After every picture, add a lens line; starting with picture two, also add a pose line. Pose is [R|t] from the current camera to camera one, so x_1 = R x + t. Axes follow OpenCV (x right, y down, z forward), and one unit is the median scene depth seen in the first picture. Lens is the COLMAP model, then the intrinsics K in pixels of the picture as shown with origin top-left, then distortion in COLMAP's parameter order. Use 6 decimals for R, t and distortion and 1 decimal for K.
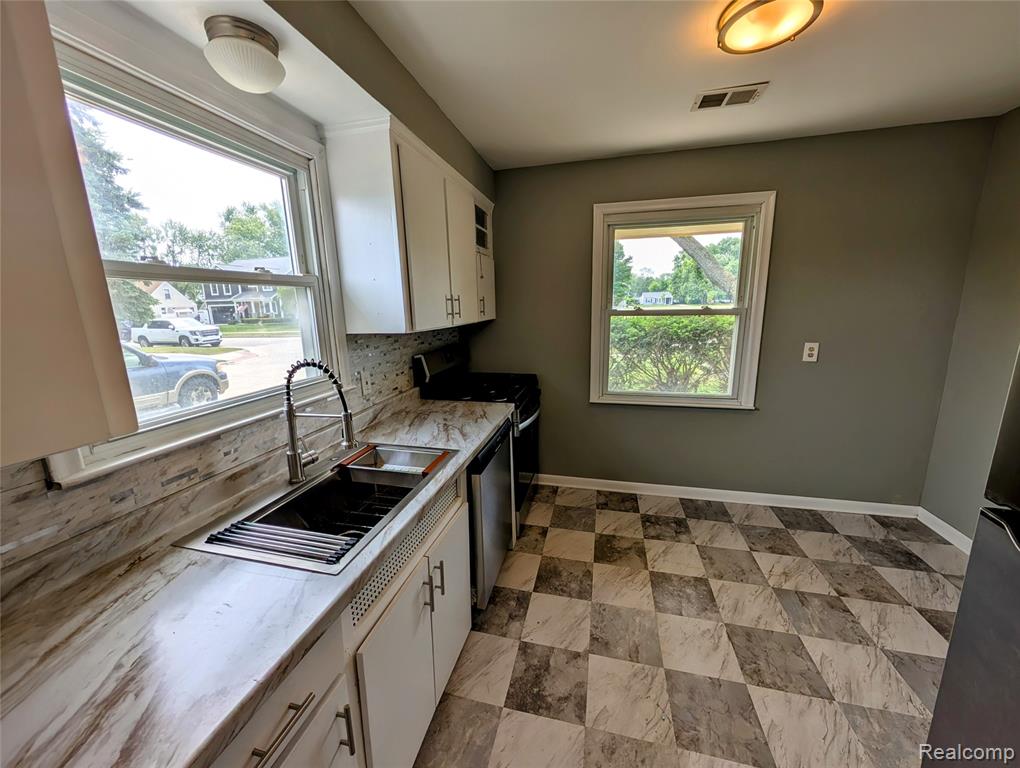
lens RADIAL K [[386.1, 0, 506.5], [0, 386.1, 383.9], [0, 0, 1]] dist [-0.002860, 0.000156]
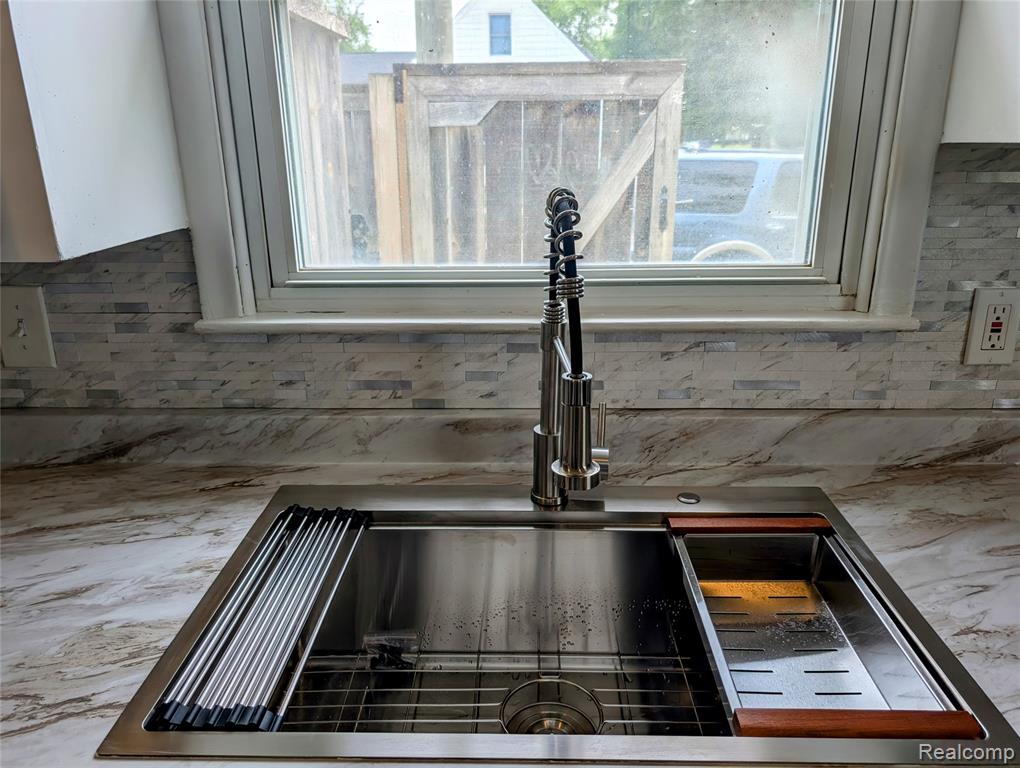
lens RADIAL K [[736.8, 0, 517.2], [0, 736.8, 392.2], [0, 0, 1]] dist [-0.002523, -0.007209]
pose [[0.226423, 0.340708, -0.912497, 0.072183], [-0.192966, 0.933949, 0.300836, -0.050360], [0.954723, 0.107965, 0.277213, 0.479538]]
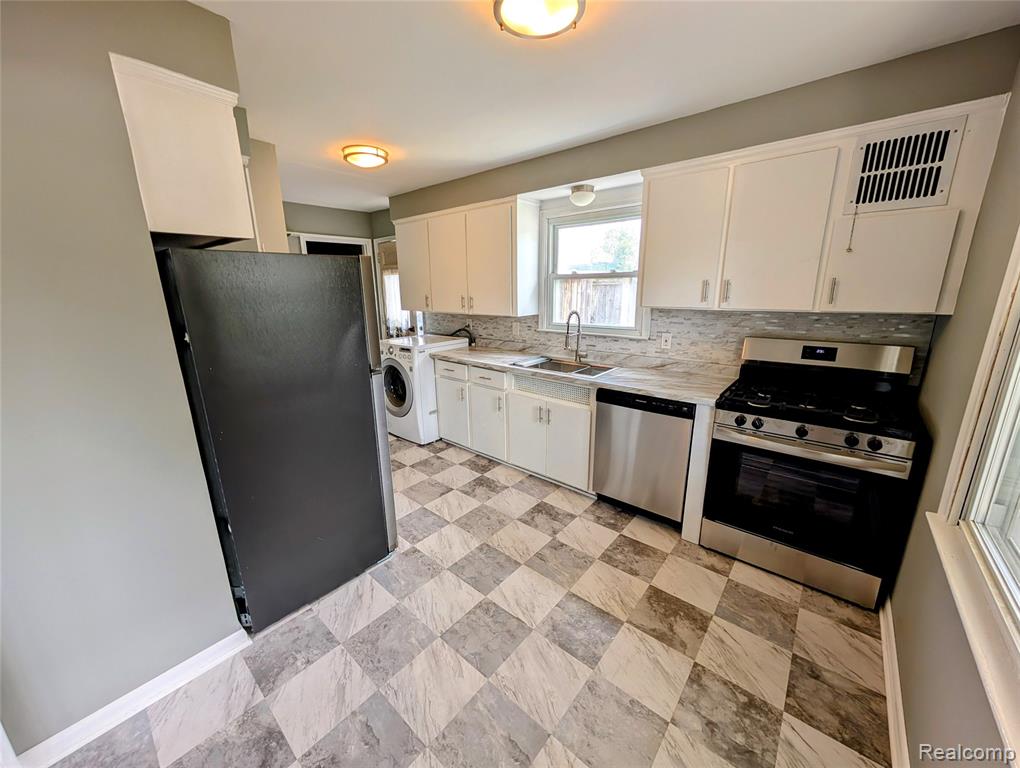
lens RADIAL K [[386.1, 0, 508.2], [0, 386.1, 384.3], [0, 0, 1]] dist [-0.002860, 0.000156]
pose [[-0.445189, 0.250245, -0.859758, 1.138802], [-0.157410, 0.923332, 0.350258, -0.254756], [0.881492, 0.291266, -0.371666, 1.003226]]
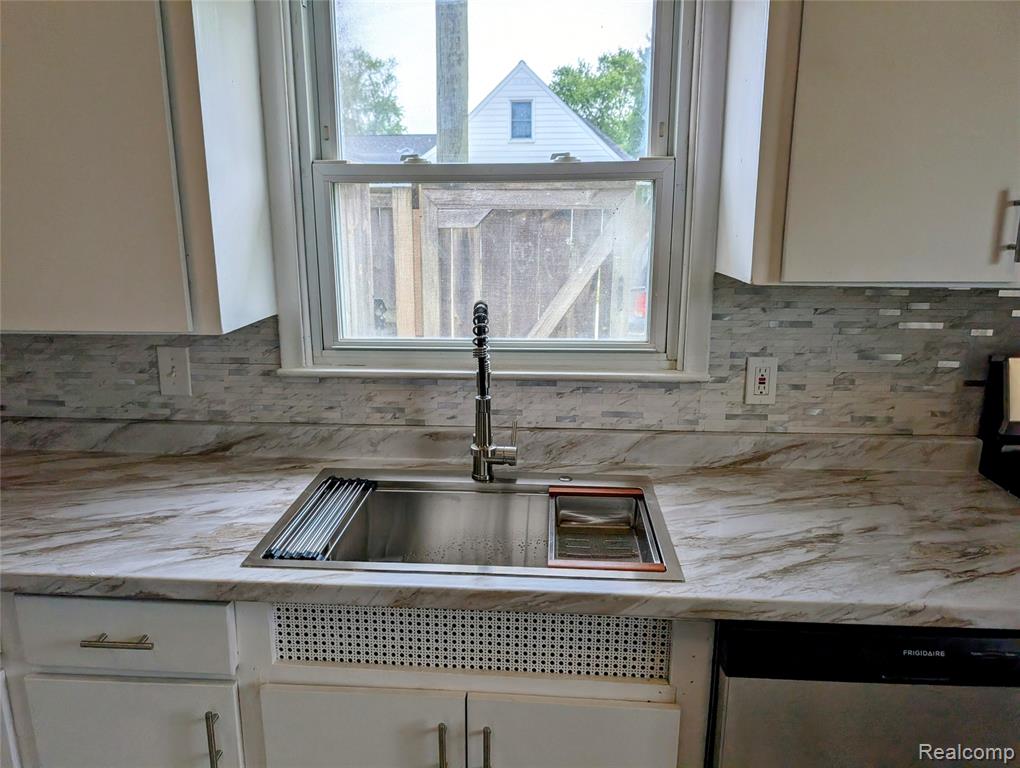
lens RADIAL K [[736.8, 0, 504.3], [0, 736.8, 385.6], [0, 0, 1]] dist [-0.002523, -0.007209]
pose [[0.179213, 0.253430, -0.950608, 0.413371], [-0.200774, 0.955338, 0.216840, -0.121590], [0.963106, 0.151996, 0.222091, 0.468964]]
